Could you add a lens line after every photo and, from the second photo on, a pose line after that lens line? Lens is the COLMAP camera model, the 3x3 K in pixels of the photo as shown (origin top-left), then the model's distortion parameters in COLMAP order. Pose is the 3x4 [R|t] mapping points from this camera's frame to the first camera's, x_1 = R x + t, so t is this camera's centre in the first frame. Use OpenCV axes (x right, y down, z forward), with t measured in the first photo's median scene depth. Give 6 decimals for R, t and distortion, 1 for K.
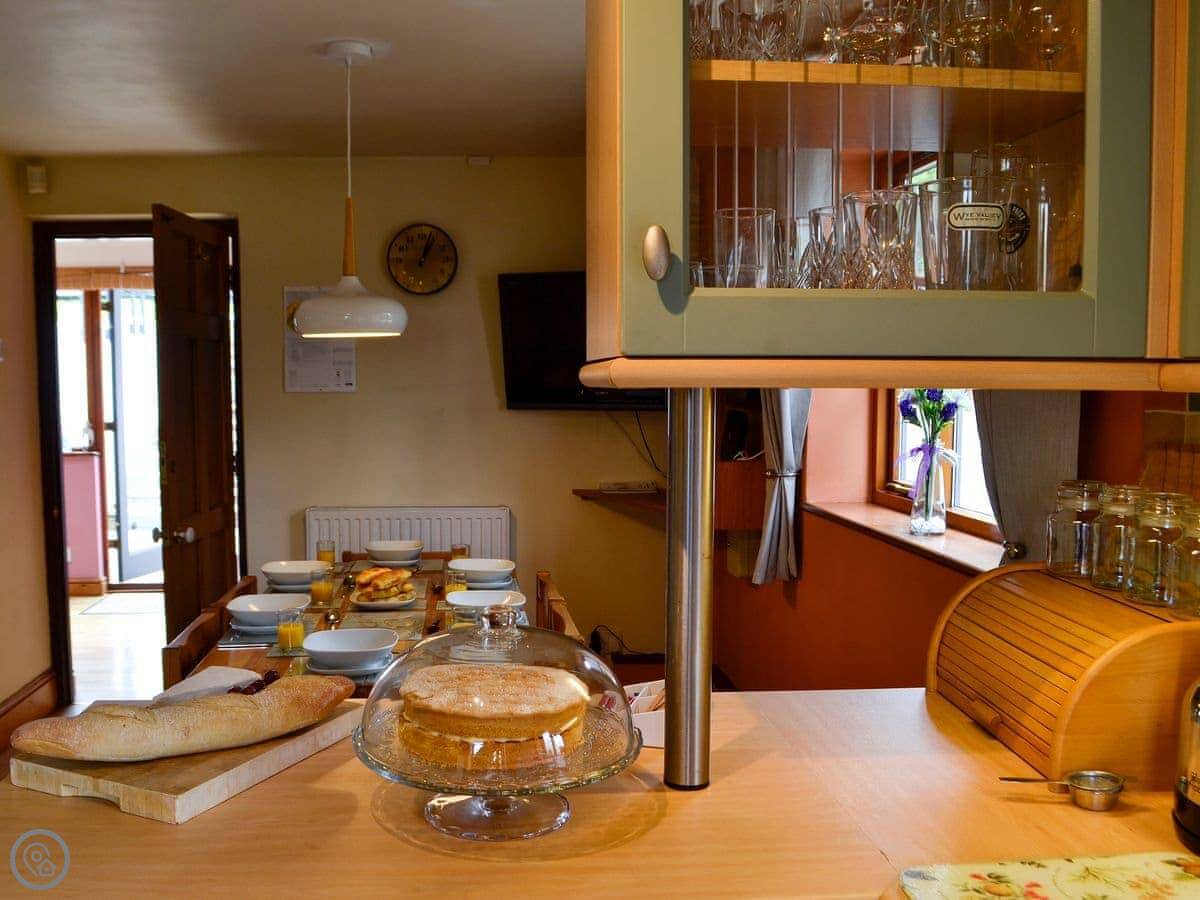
lens RADIAL K [[972.6, 0, 600.0], [0, 972.6, 450.0], [0, 0, 1]] dist [-0.066462, 0.005587]
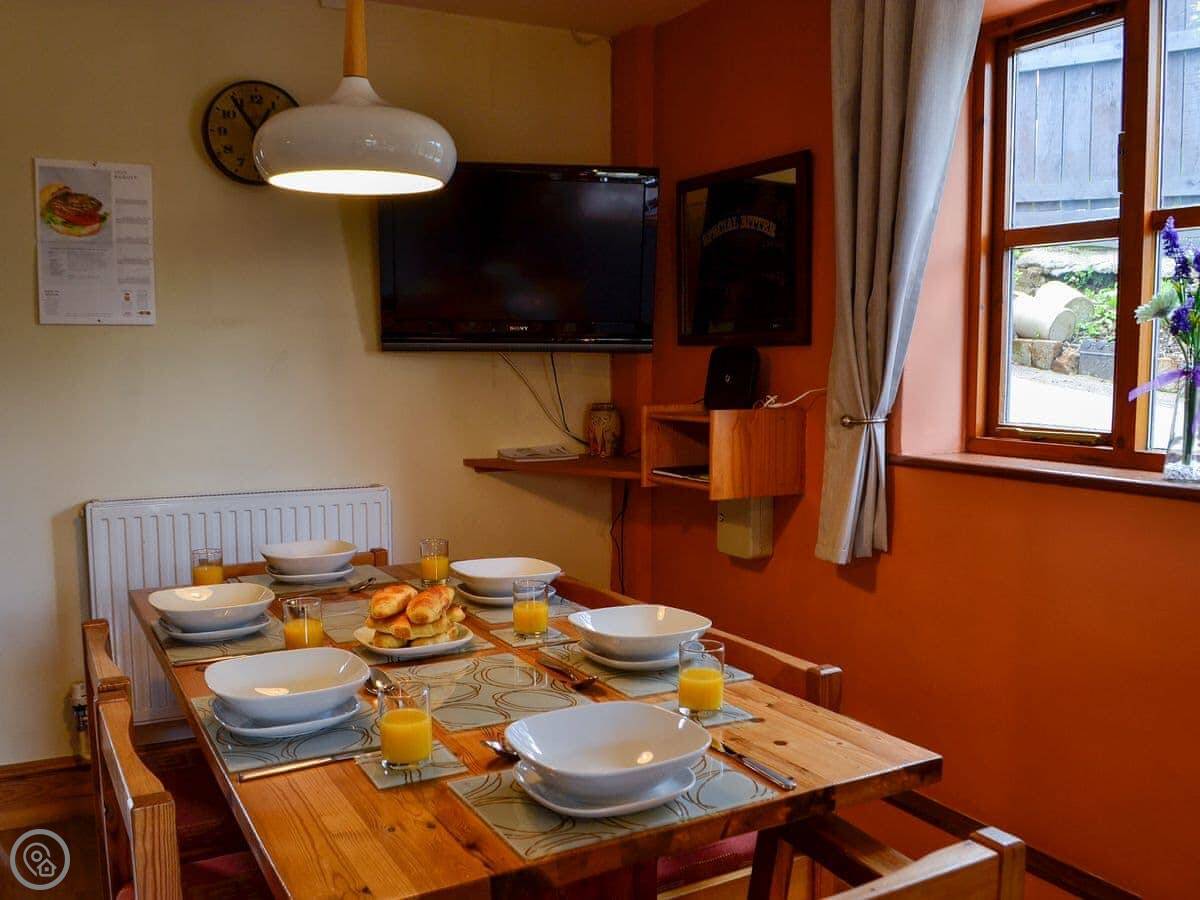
lens RADIAL K [[972.6, 0, 600.0], [0, 972.6, 450.0], [0, 0, 1]] dist [-0.066462, 0.005587]
pose [[0.924987, -0.032783, 0.378583, -0.224493], [0.025899, 0.999394, 0.023263, 0.019153], [-0.379116, -0.011713, 0.925275, 0.275077]]
